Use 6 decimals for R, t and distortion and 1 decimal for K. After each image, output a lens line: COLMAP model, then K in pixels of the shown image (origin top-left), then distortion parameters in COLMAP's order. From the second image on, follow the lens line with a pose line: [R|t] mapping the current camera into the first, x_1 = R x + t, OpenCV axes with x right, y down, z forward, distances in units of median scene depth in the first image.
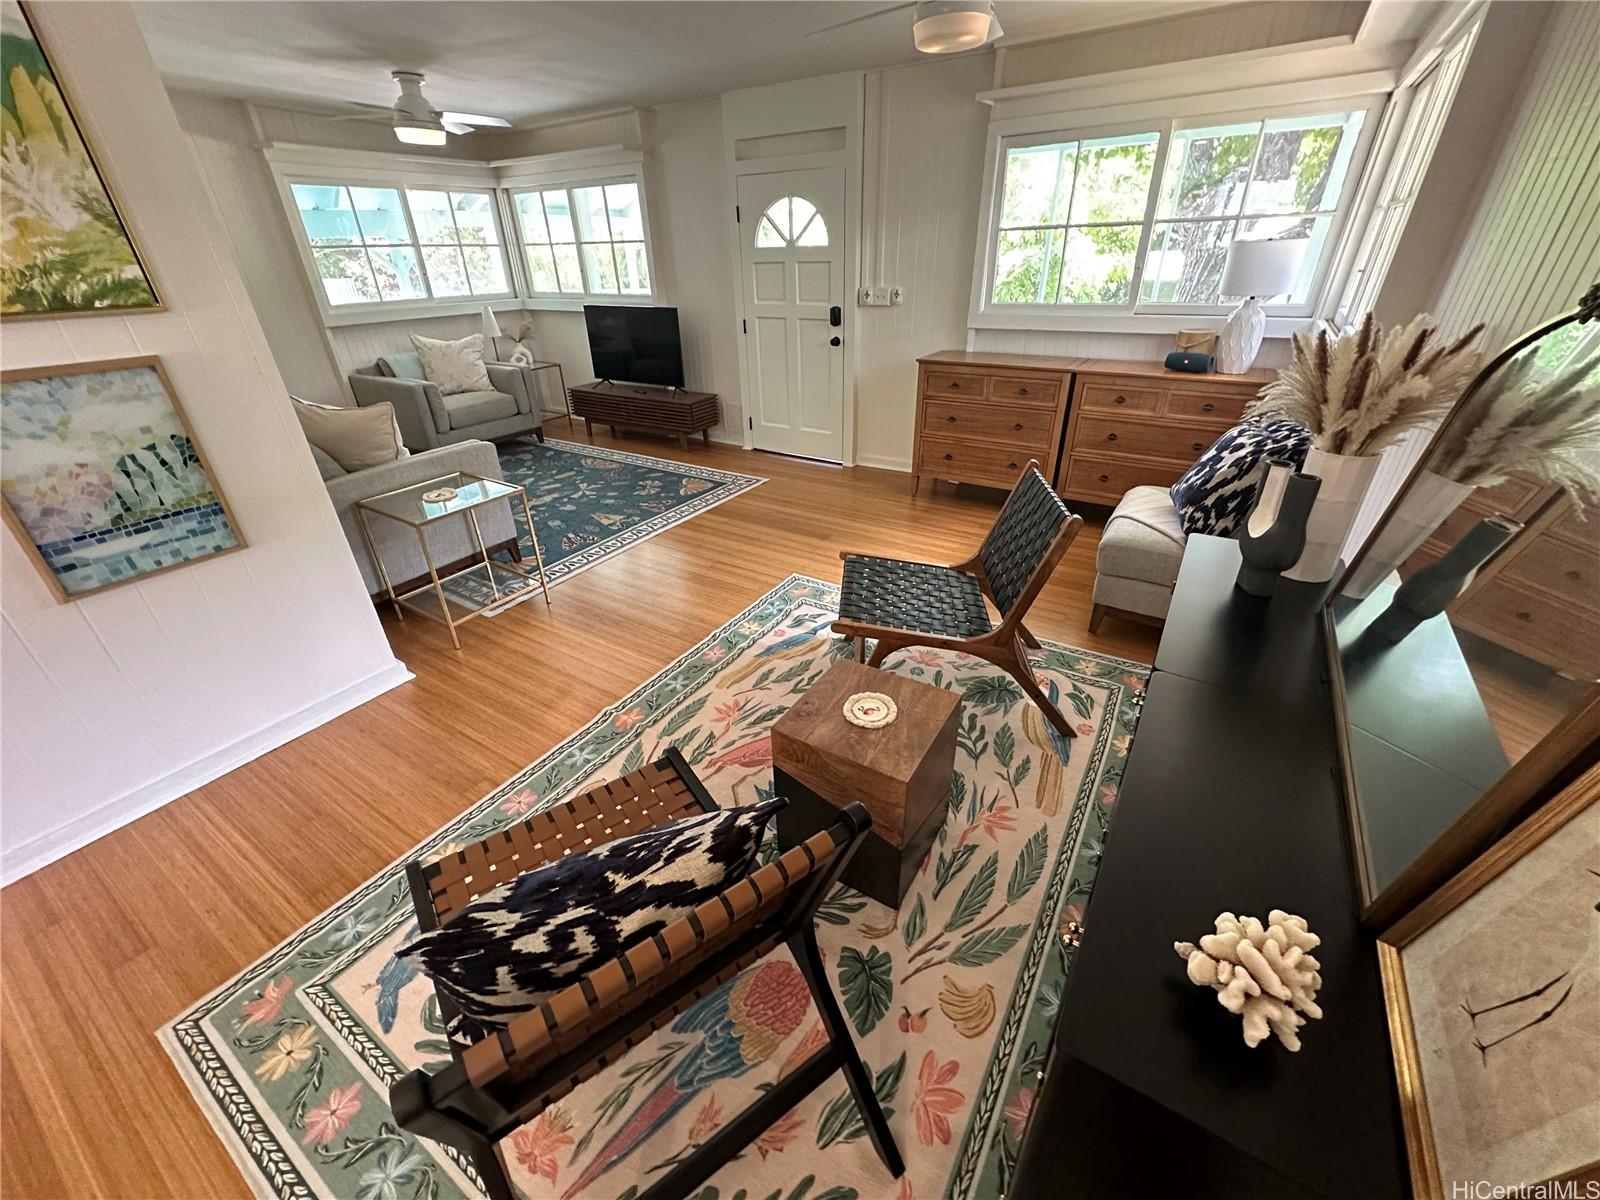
lens RADIAL K [[636.5, 0, 797.6], [0, 636.5, 600.6], [0, 0, 1]] dist [-0.003380, 0.001031]
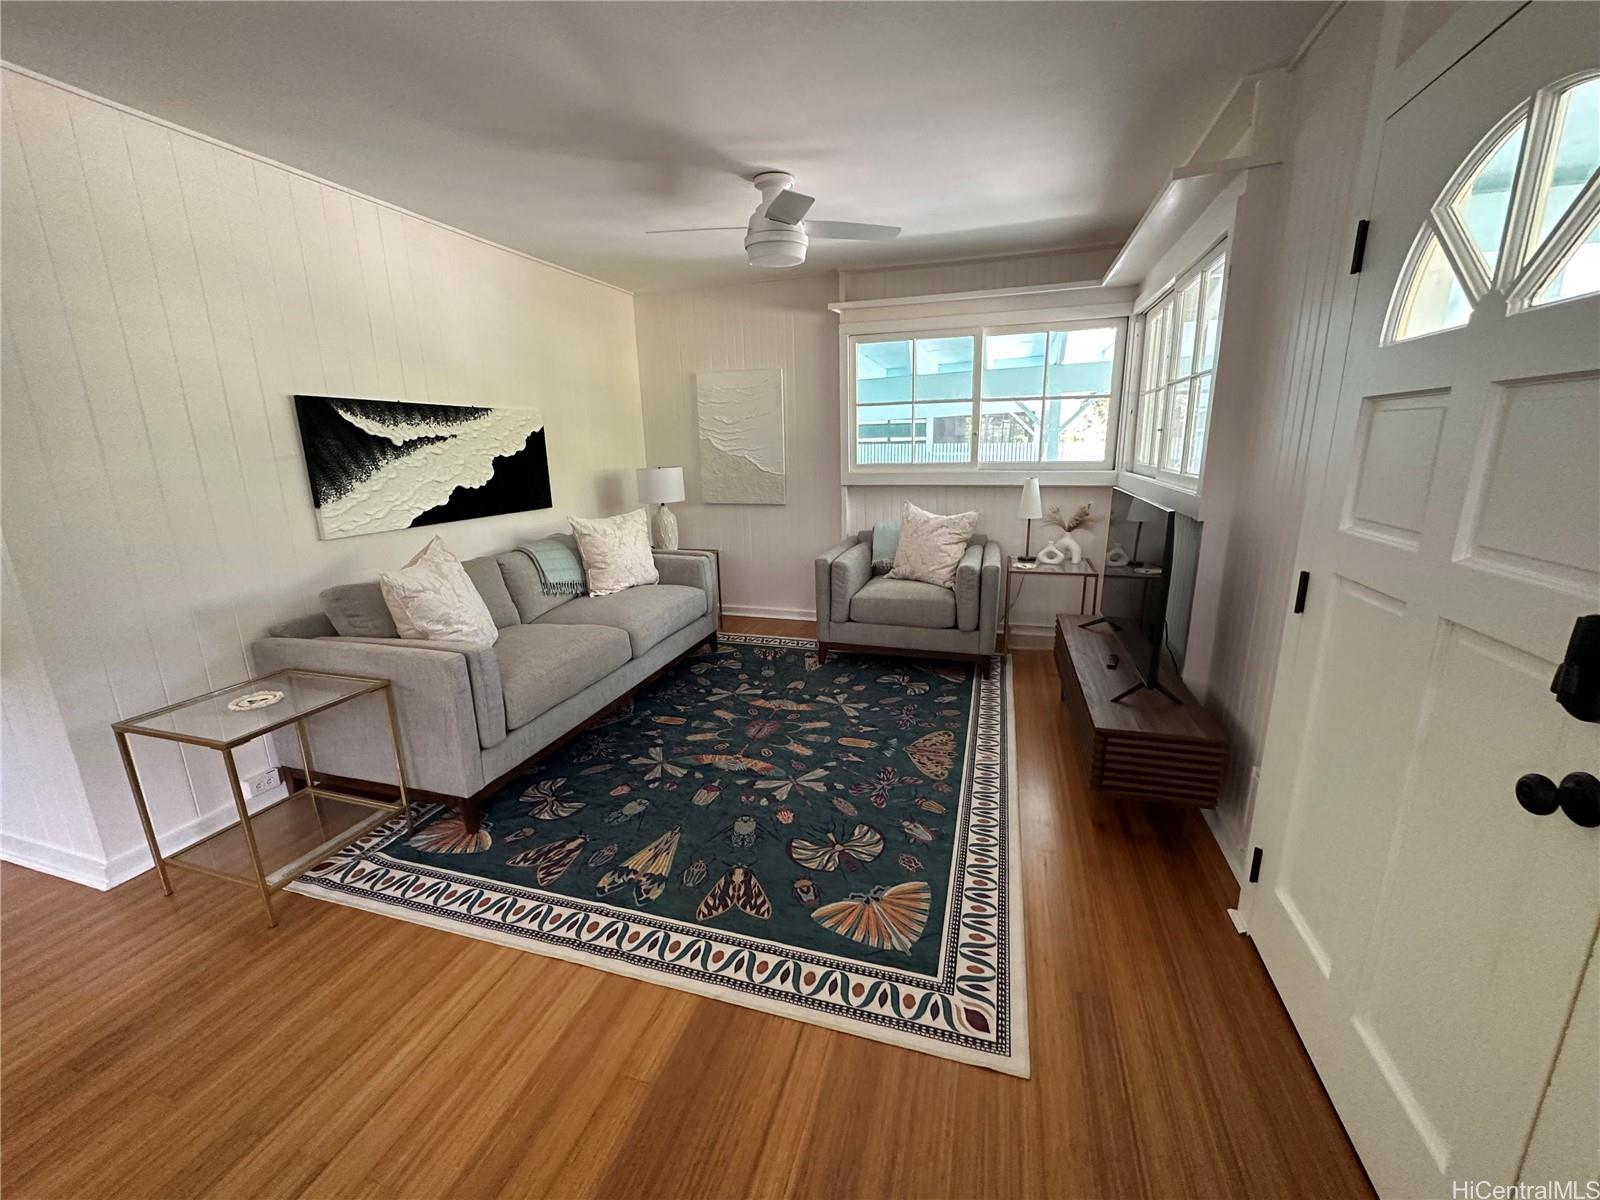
lens RADIAL K [[636.5, 0, 800.6], [0, 636.5, 599.6], [0, 0, 1]] dist [-0.003380, 0.001031]
pose [[0.265397, 0.248471, -0.931572, 0.166375], [-0.453773, 0.884707, 0.106695, -0.418765], [0.850679, 0.394405, 0.347549, 0.820974]]
